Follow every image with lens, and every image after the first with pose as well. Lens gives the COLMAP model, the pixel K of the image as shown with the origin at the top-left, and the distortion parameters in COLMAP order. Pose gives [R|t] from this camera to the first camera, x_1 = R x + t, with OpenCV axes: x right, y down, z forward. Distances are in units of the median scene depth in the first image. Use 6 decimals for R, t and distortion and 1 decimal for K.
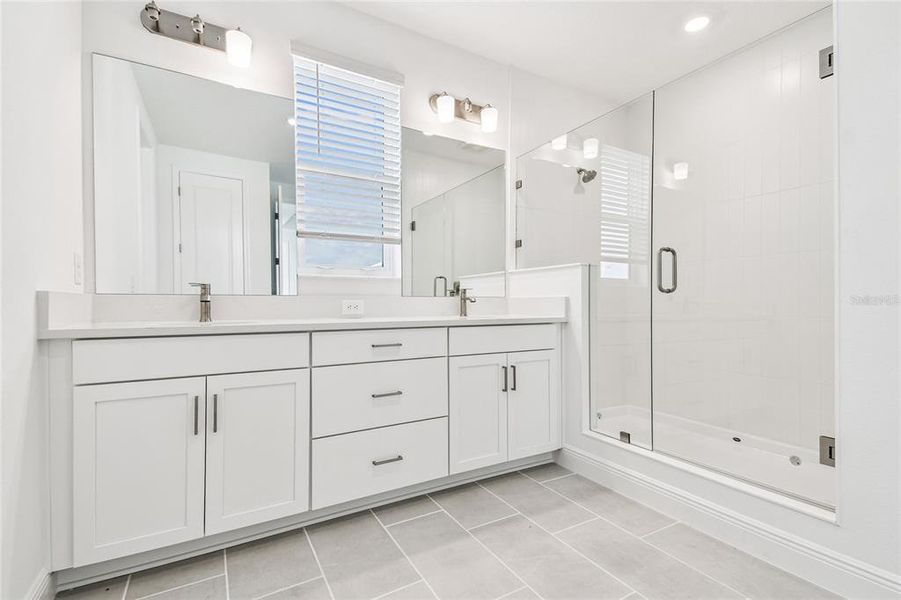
lens RADIAL K [[402.7, 0, 443.8], [0, 402.7, 300.2], [0, 0, 1]] dist [0.032010, -0.009223]
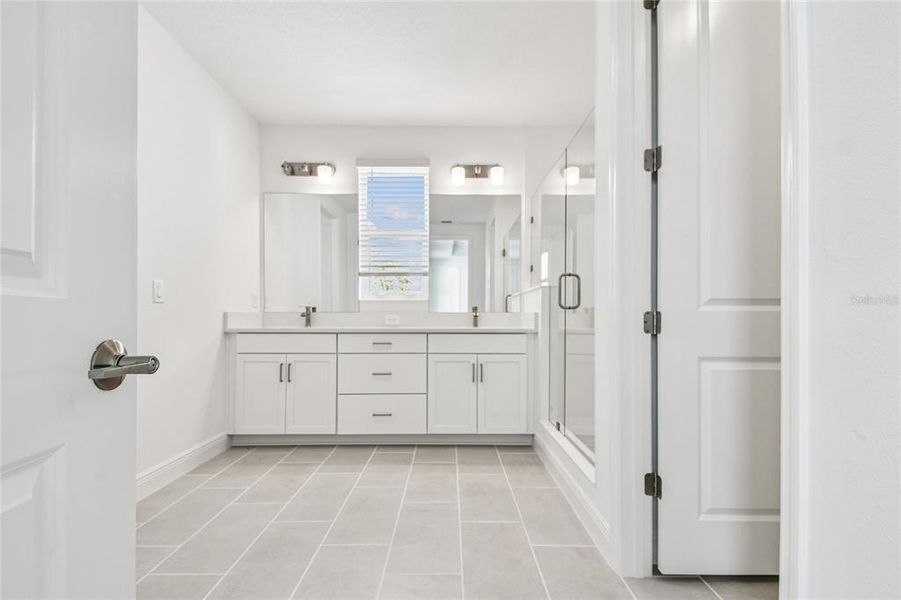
lens RADIAL K [[402.7, 0, 452.9], [0, 402.7, 306.2], [0, 0, 1]] dist [0.032010, -0.009223]
pose [[0.872331, -0.010810, -0.488797, 0.833544], [0.001995, 0.999826, -0.018550, -0.006241], [0.488912, 0.015206, 0.872201, -0.255611]]
